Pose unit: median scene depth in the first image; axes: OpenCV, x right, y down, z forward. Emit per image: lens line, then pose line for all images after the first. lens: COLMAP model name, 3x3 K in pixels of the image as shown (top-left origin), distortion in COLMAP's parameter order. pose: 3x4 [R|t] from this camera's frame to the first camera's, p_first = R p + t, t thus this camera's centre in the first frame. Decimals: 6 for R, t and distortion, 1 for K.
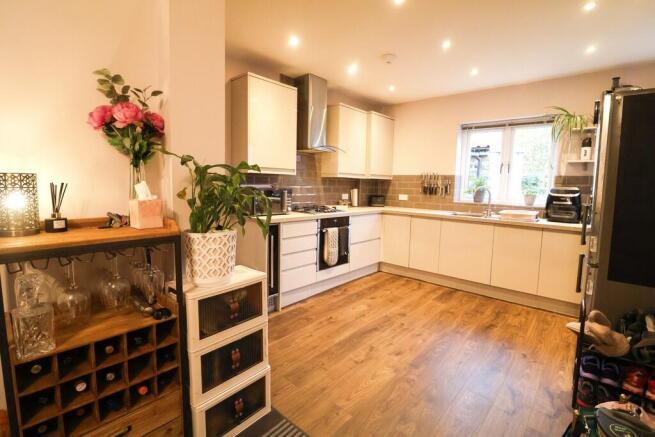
lens RADIAL K [[304.6, 0, 326.9], [0, 304.6, 209.8], [0, 0, 1]] dist [0.000825, -0.013348]
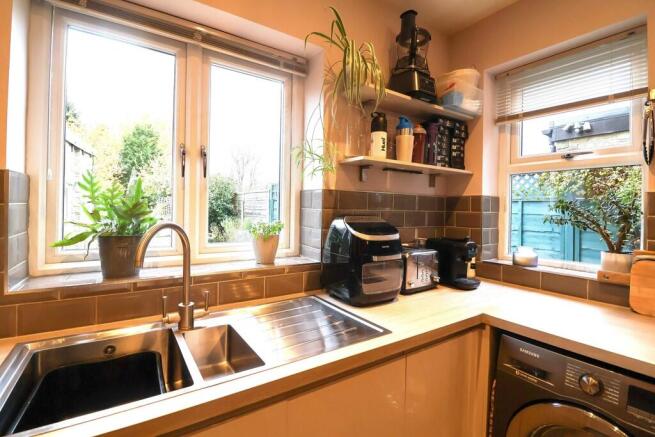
lens RADIAL K [[304.6, 0, 326.9], [0, 304.6, 209.8], [0, 0, 1]] dist [0.000825, -0.013348]
pose [[0.260739, -0.022925, 0.965137, 0.306305], [0.071715, 0.997416, 0.004318, -0.077602], [-0.962742, 0.068089, 0.261709, 0.809095]]
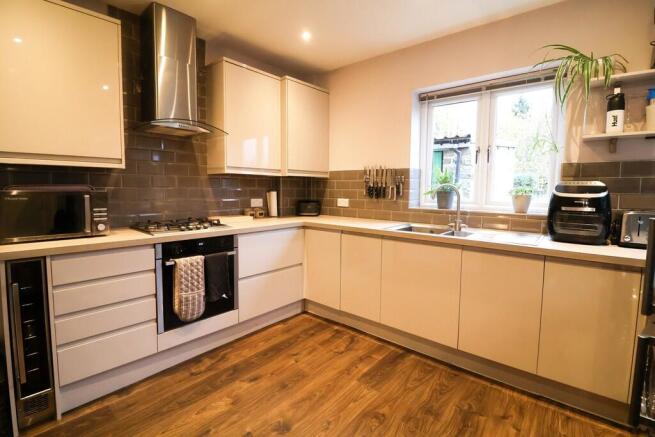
lens RADIAL K [[304.6, 0, 326.9], [0, 304.6, 209.8], [0, 0, 1]] dist [0.000825, -0.013348]
pose [[0.999793, -0.016458, 0.011950, 0.255040], [0.016648, 0.999733, -0.016008, -0.016697], [-0.011684, 0.016203, 0.999800, 0.372008]]
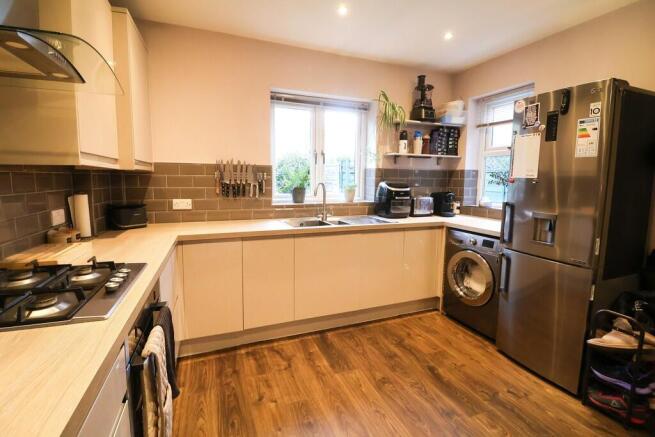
lens RADIAL K [[304.6, 0, 326.9], [0, 304.6, 209.8], [0, 0, 1]] dist [0.000825, -0.013348]
pose [[0.451735, -0.109355, 0.885425, -0.145203], [0.078978, 0.993465, 0.082405, -0.068954], [-0.888650, 0.032704, 0.457419, 0.649849]]
